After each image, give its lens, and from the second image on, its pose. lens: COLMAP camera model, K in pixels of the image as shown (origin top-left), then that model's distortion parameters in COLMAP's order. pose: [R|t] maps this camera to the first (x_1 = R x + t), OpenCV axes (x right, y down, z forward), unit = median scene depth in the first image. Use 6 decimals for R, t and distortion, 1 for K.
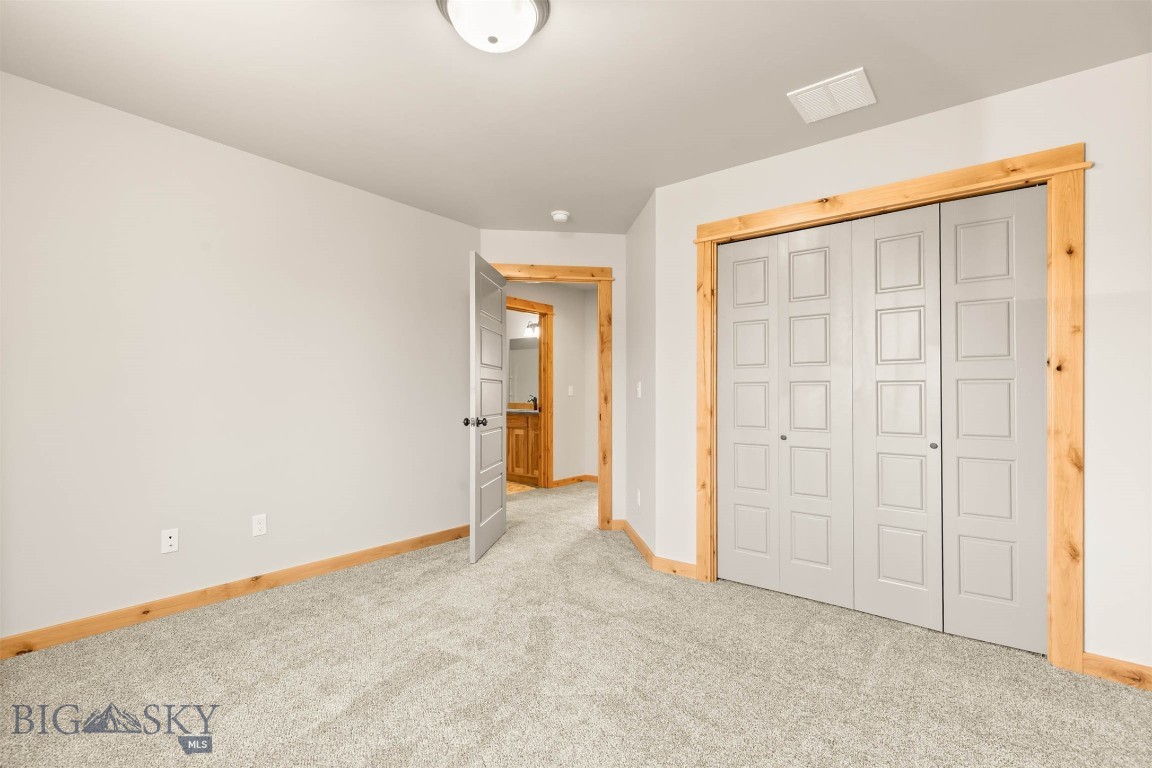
lens RADIAL K [[521.4, 0, 575.4], [0, 521.4, 389.3], [0, 0, 1]] dist [0.005328, -0.000082]
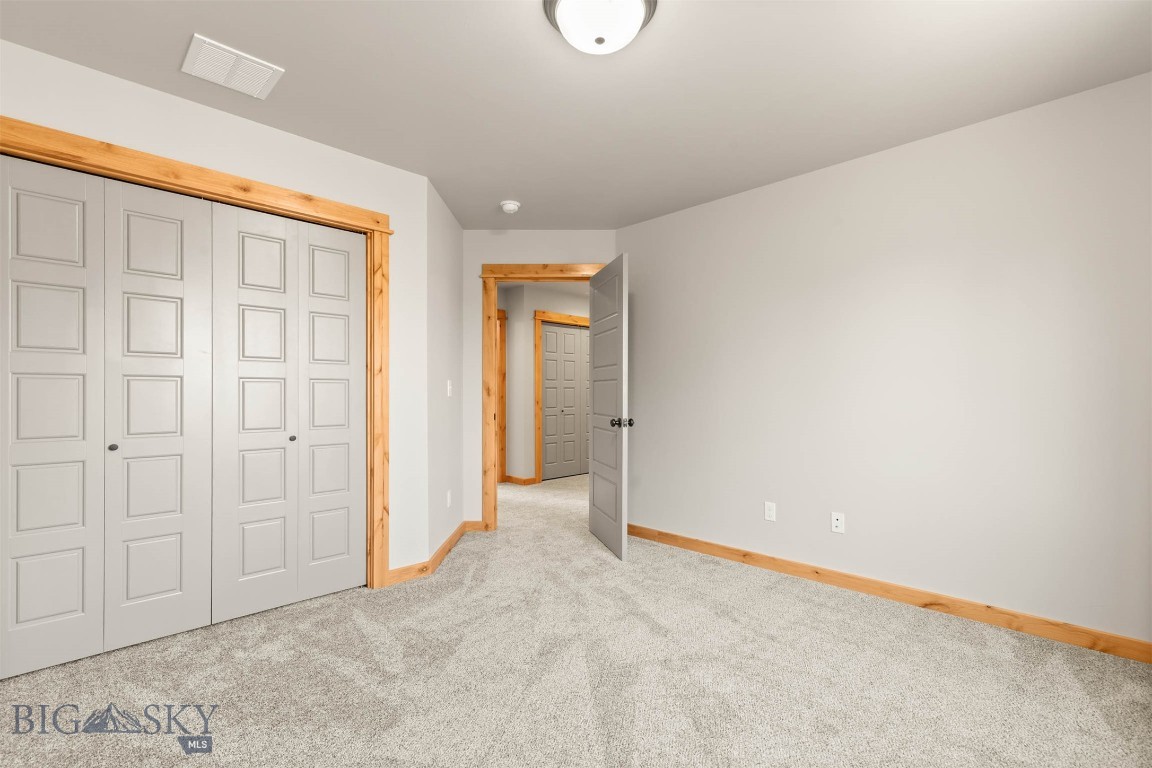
lens RADIAL K [[521.4, 0, 576.5], [0, 521.4, 386.2], [0, 0, 1]] dist [0.005328, -0.000082]
pose [[0.113729, 0.003508, 0.993506, -0.364980], [-0.006970, 0.999972, -0.002733, -0.001315], [-0.993487, -0.006614, 0.113750, 0.296957]]
